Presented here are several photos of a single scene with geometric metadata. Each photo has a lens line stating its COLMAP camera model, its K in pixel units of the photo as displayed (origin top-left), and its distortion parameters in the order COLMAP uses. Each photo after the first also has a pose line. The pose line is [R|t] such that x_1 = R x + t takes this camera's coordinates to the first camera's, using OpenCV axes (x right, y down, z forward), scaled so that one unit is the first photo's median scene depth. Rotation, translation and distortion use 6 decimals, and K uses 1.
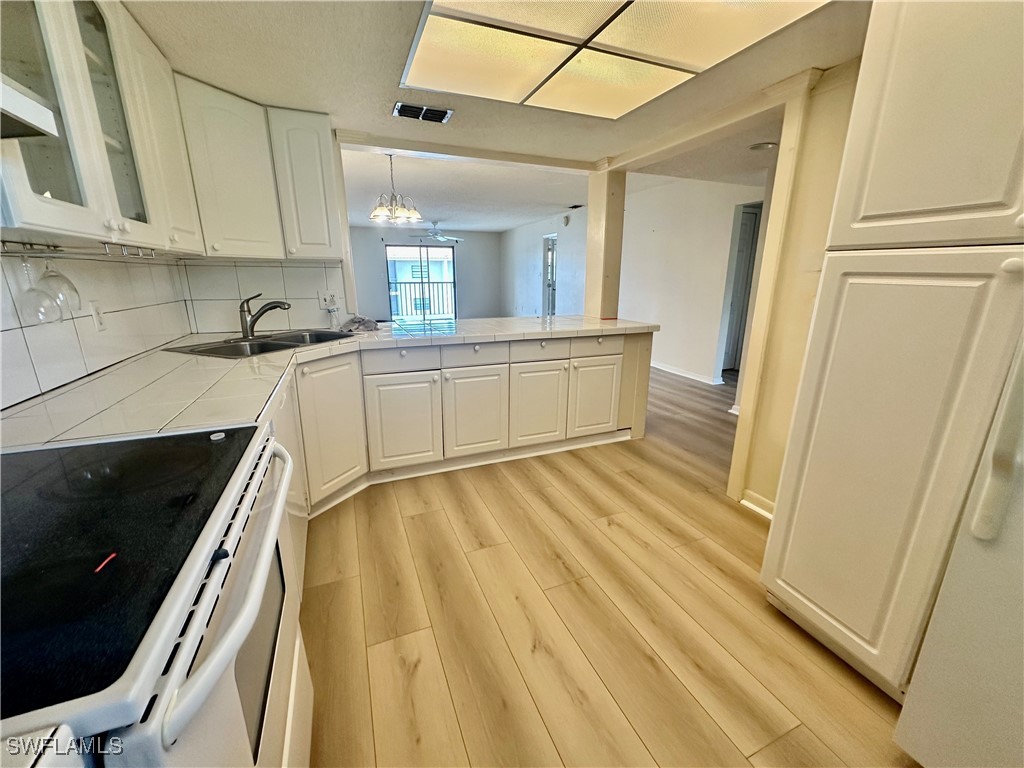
lens RADIAL K [[412.8, 0, 512.0], [0, 412.8, 384.0], [0, 0, 1]] dist [-0.000055, -0.000024]
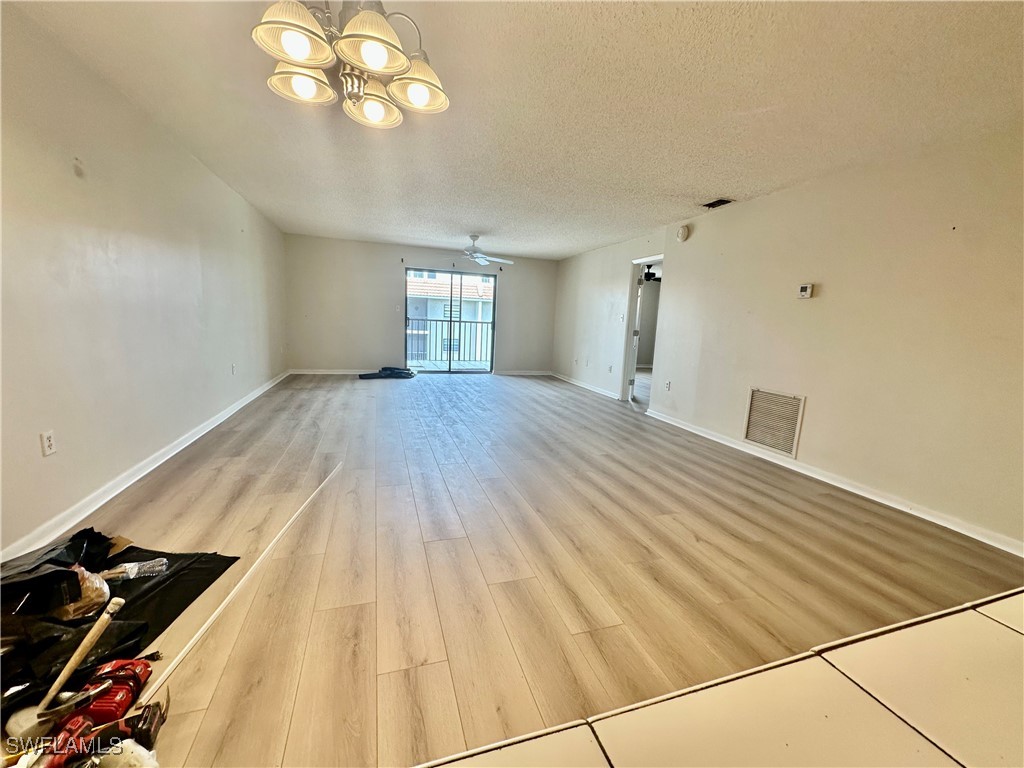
lens RADIAL K [[412.8, 0, 512.0], [0, 412.8, 384.0], [0, 0, 1]] dist [-0.000055, -0.000024]
pose [[0.996629, 0.055001, -0.060873, -0.054533], [-0.060839, 0.993262, -0.098634, -0.062697], [0.055038, 0.102005, 0.993260, 0.268266]]
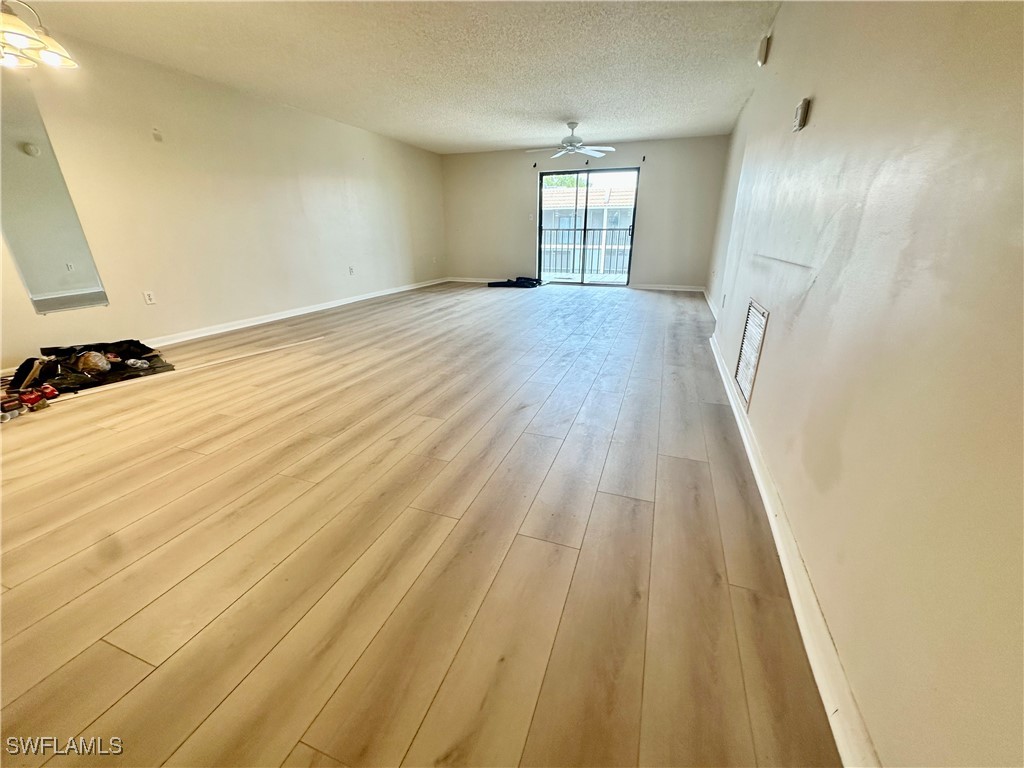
lens RADIAL K [[412.8, 0, 512.0], [0, 412.8, 384.0], [0, 0, 1]] dist [-0.000055, -0.000024]
pose [[0.738669, 0.229654, -0.633741, 0.190376], [-0.163901, 0.973149, 0.161610, -0.077601], [0.653838, -0.015505, 0.756476, 0.374945]]
